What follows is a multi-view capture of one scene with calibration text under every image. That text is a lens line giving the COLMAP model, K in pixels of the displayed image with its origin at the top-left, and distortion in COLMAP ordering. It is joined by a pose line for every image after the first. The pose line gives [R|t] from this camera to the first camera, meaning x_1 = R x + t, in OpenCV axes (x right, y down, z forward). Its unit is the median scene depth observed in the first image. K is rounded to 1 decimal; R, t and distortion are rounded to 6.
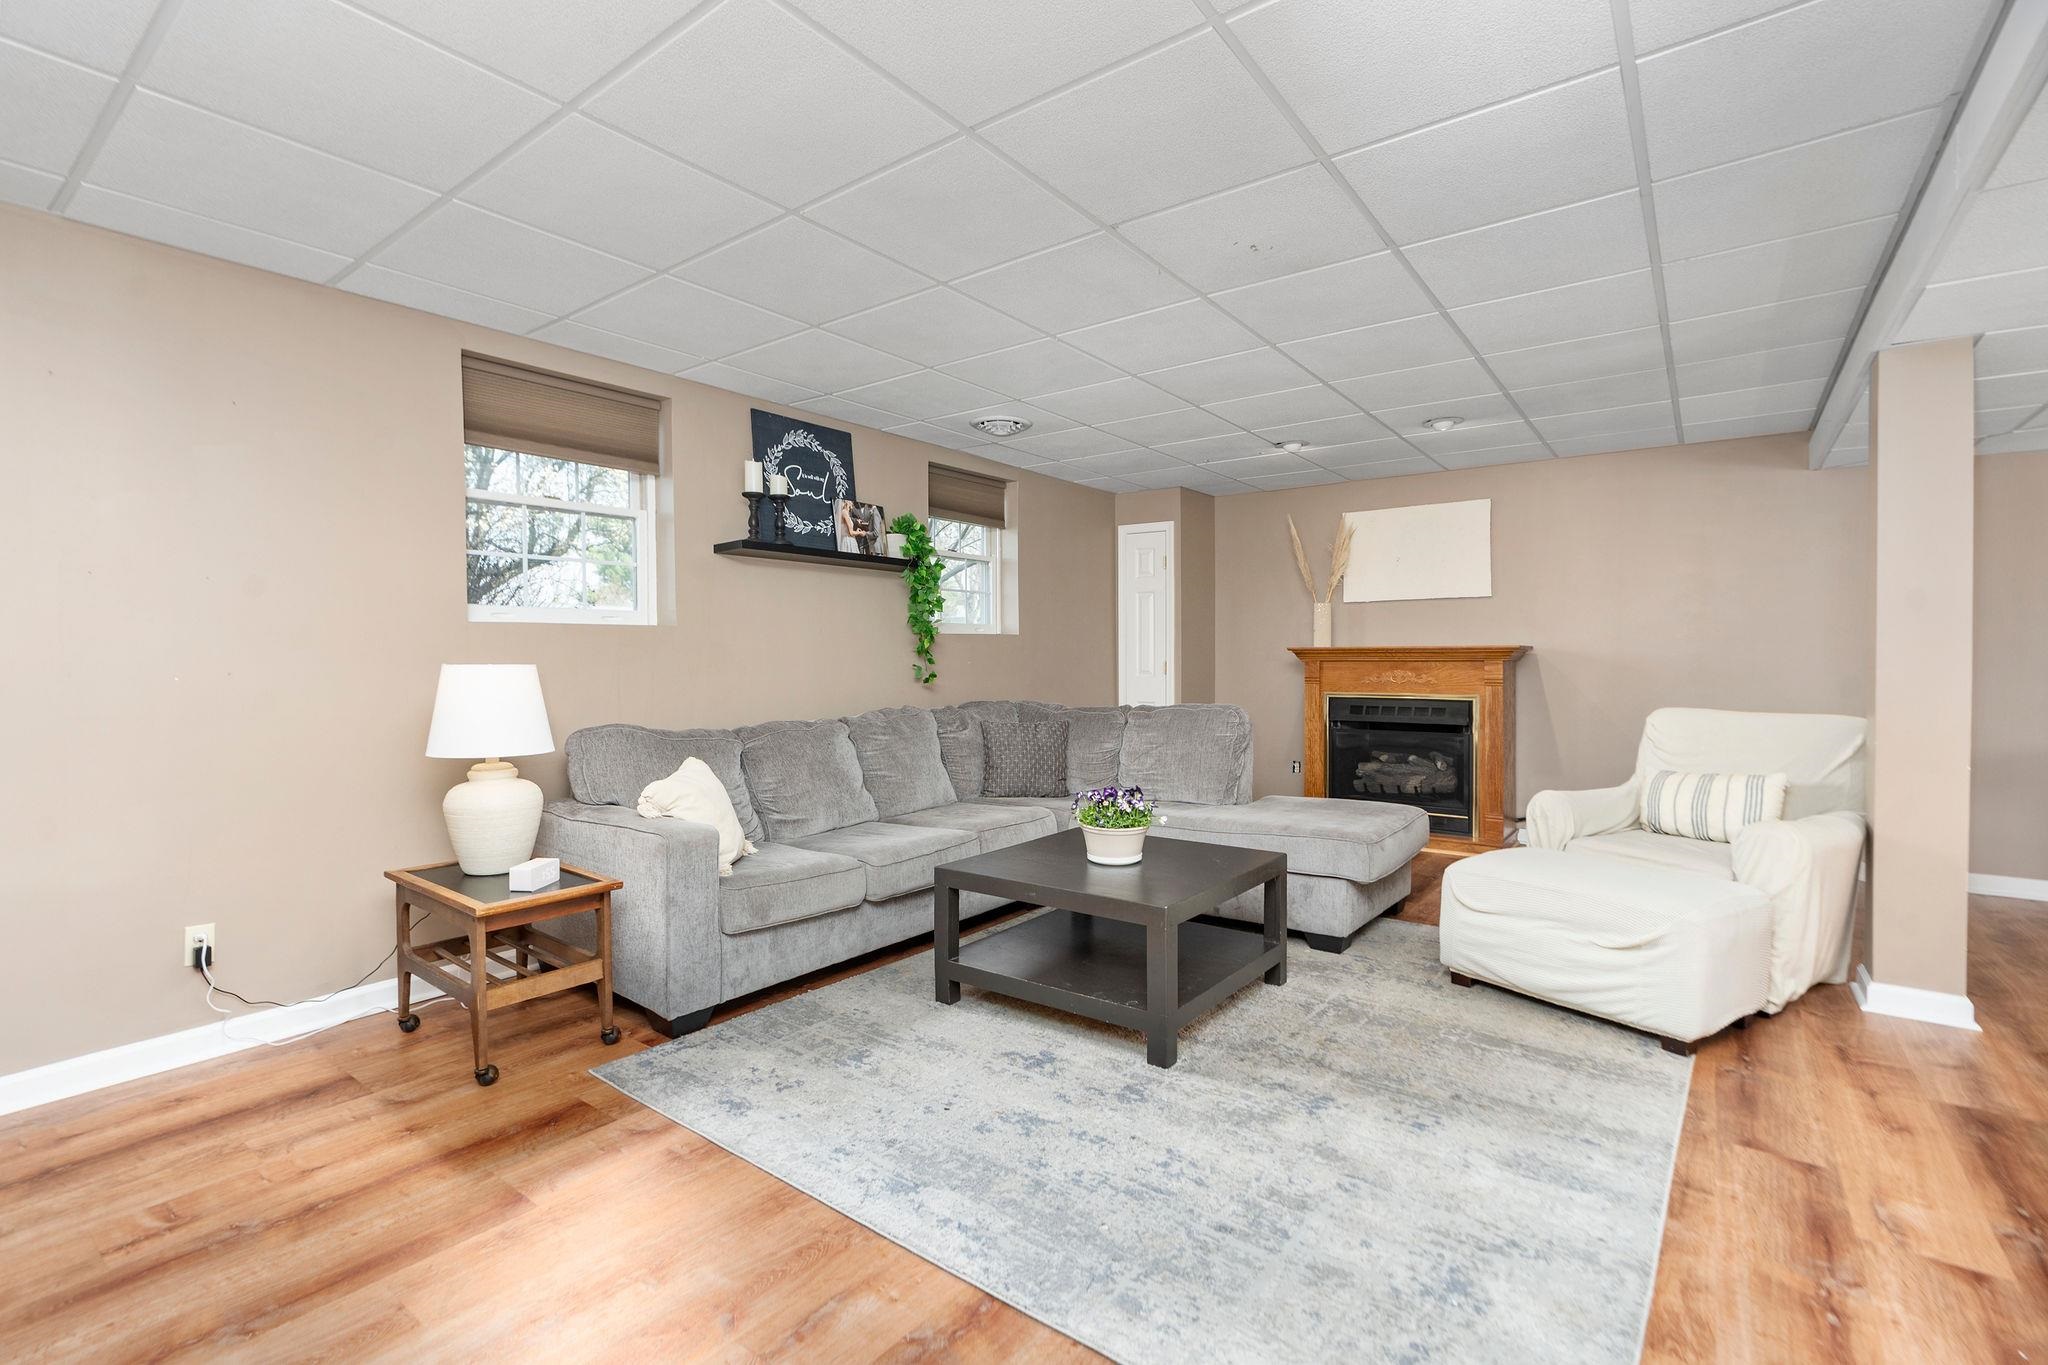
lens RADIAL K [[939.2, 0, 1007.5], [0, 939.2, 651.9], [0, 0, 1]] dist [-0.001960, 0.000370]
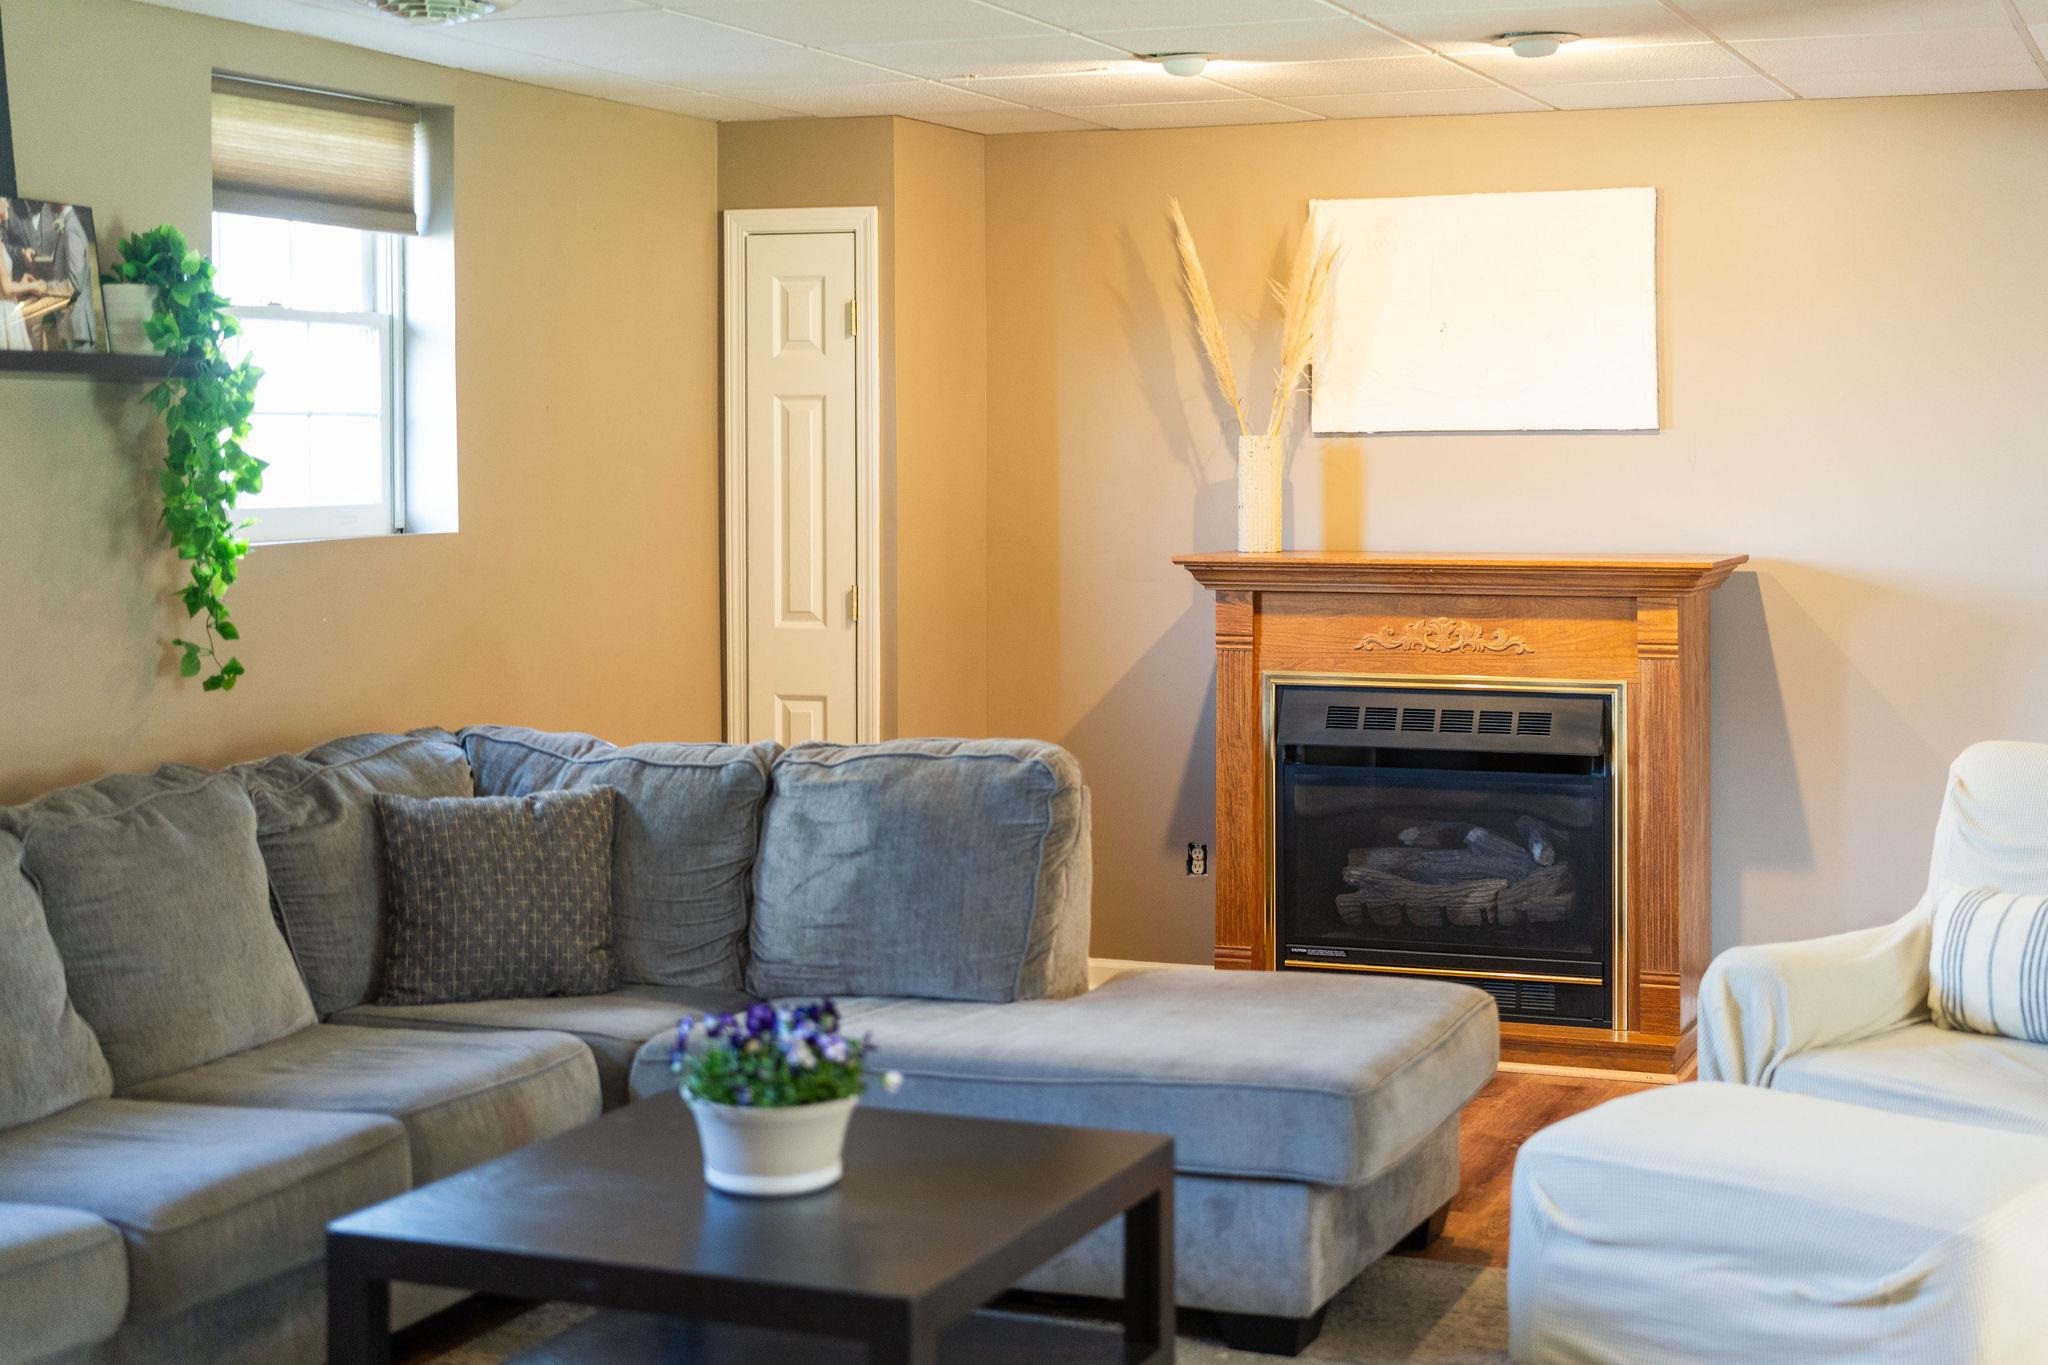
lens RADIAL K [[2878.8, 0, 1084.7], [0, 2878.8, 432.8], [0, 0, 1]] dist [-0.027704, 0.016876]
pose [[0.966451, -0.002096, 0.256842, -0.057644], [0.003277, 0.999986, -0.004169, -0.075272], [-0.256830, 0.004871, 0.966444, -0.189529]]
